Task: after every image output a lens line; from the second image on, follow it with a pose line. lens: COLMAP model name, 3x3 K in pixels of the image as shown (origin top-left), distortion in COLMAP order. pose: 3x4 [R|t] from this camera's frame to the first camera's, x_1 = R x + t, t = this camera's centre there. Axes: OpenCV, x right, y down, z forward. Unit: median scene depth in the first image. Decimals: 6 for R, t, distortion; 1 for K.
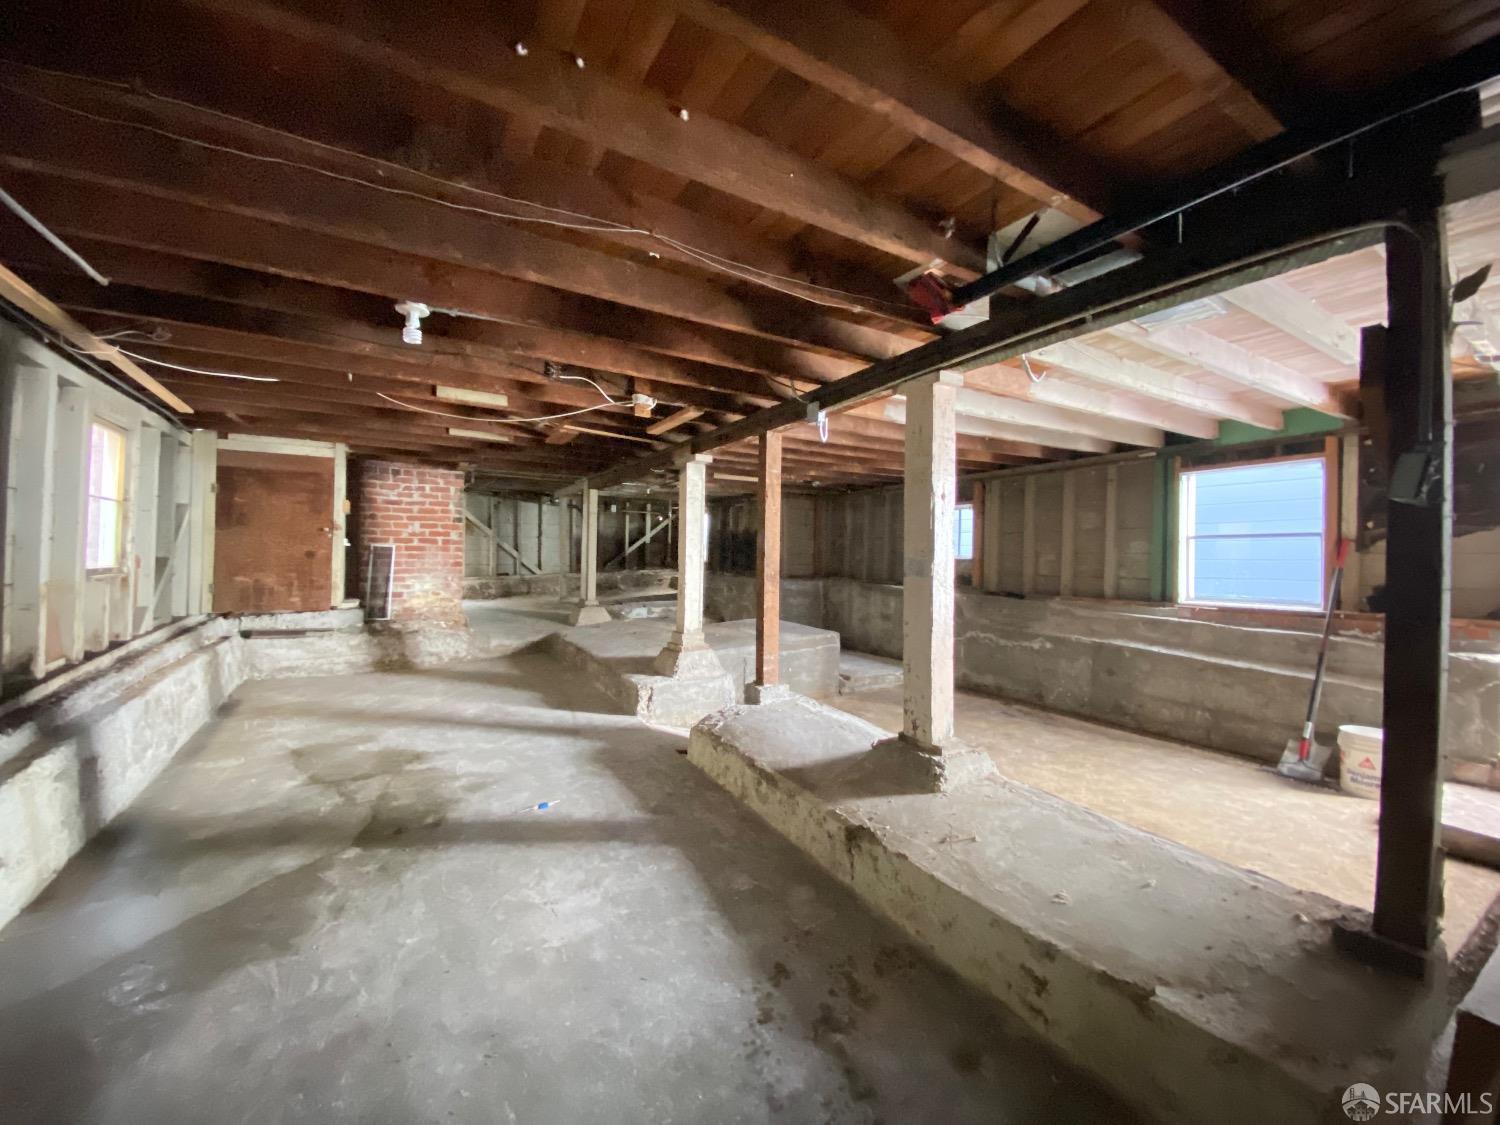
lens RADIAL K [[606.6, 0, 742.6], [0, 606.6, 556.1], [0, 0, 1]] dist [0.010763, -0.015715]
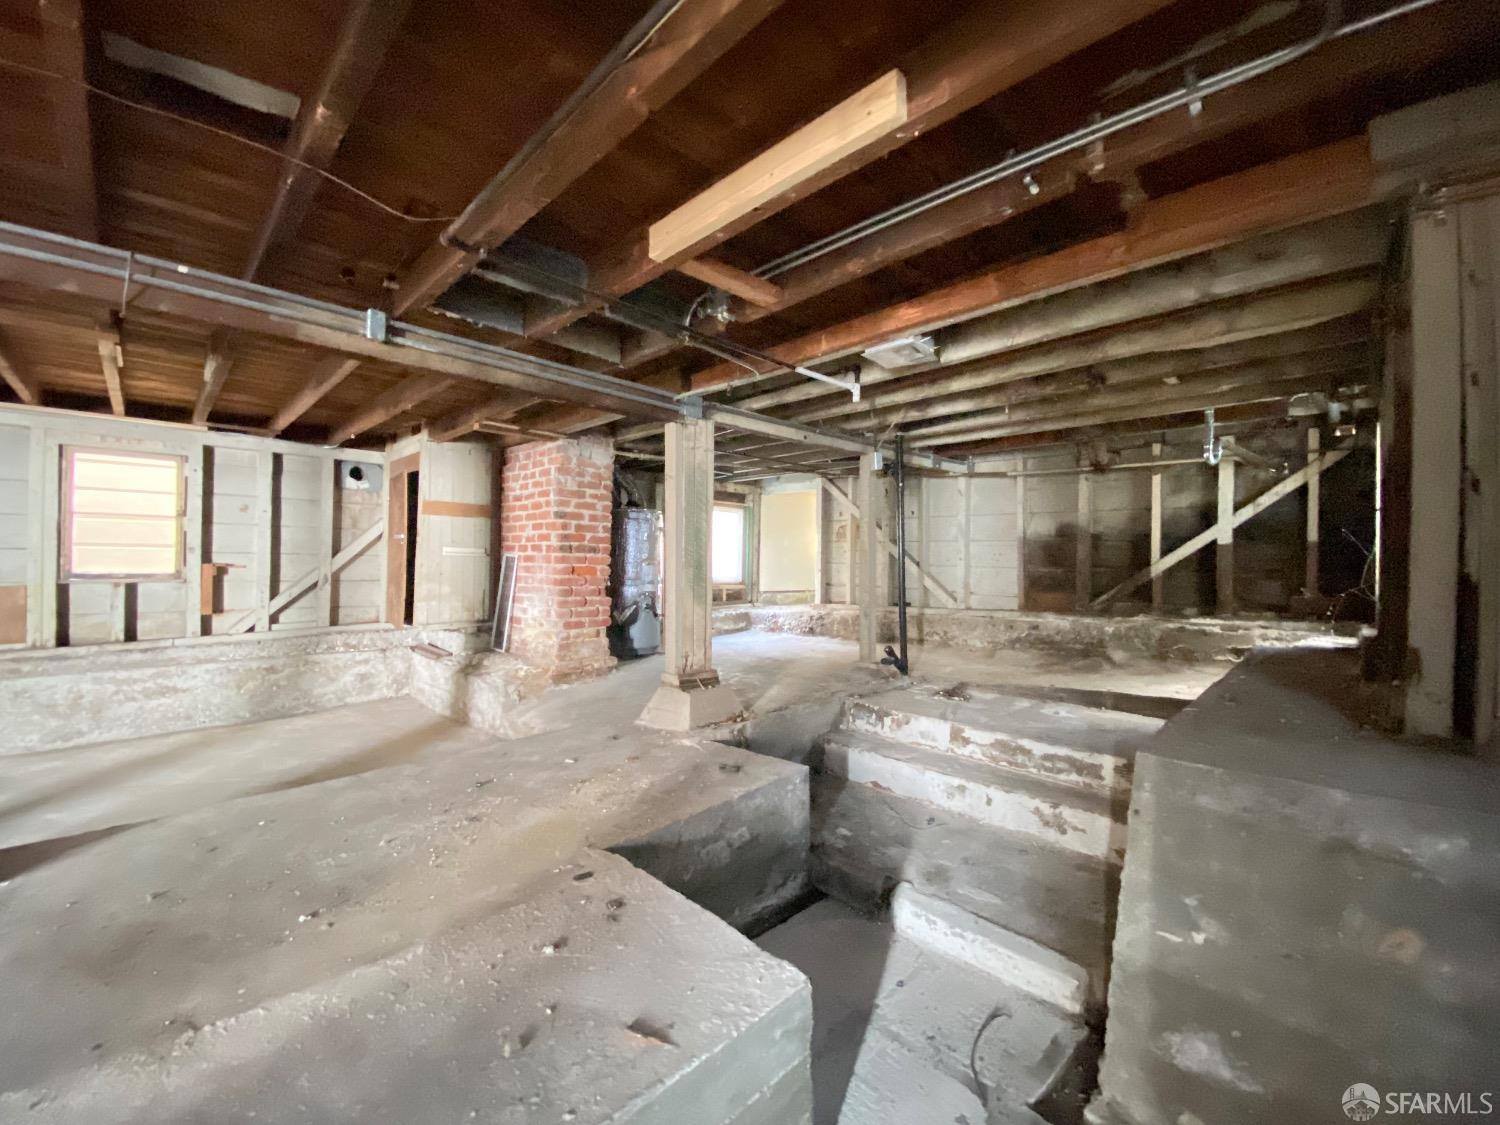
lens RADIAL K [[606.6, 0, 763.5], [0, 606.6, 562.0], [0, 0, 1]] dist [0.010763, -0.015715]
pose [[0.254307, -0.006985, -0.967098, 0.230146], [-0.013735, 0.999847, -0.010833, -0.004651], [0.967026, 0.016038, 0.254173, 1.078713]]
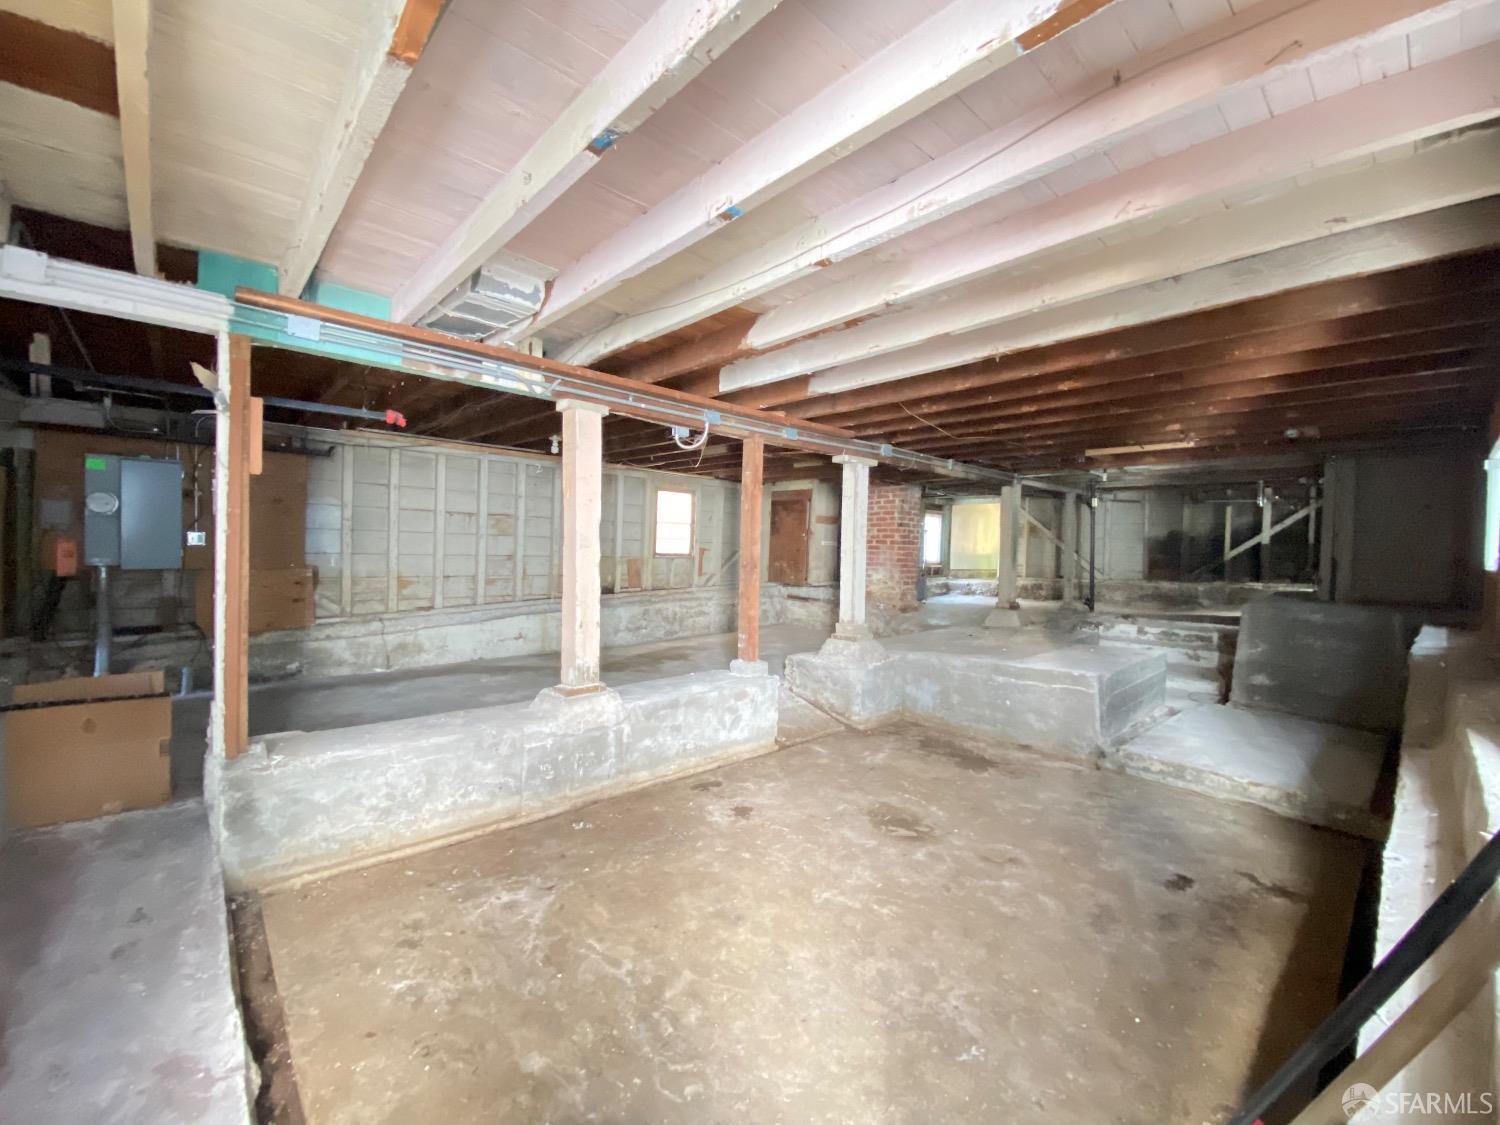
lens RADIAL K [[614.1, 0, 755.5], [0, 614.1, 557.2], [0, 0, 1]] dist [-0.006350, -0.001378]
pose [[0.213140, 0.010631, -0.976964, 0.707898], [-0.024108, 0.999694, 0.005619, 0.006963], [0.976724, 0.022355, 0.213331, 0.459261]]
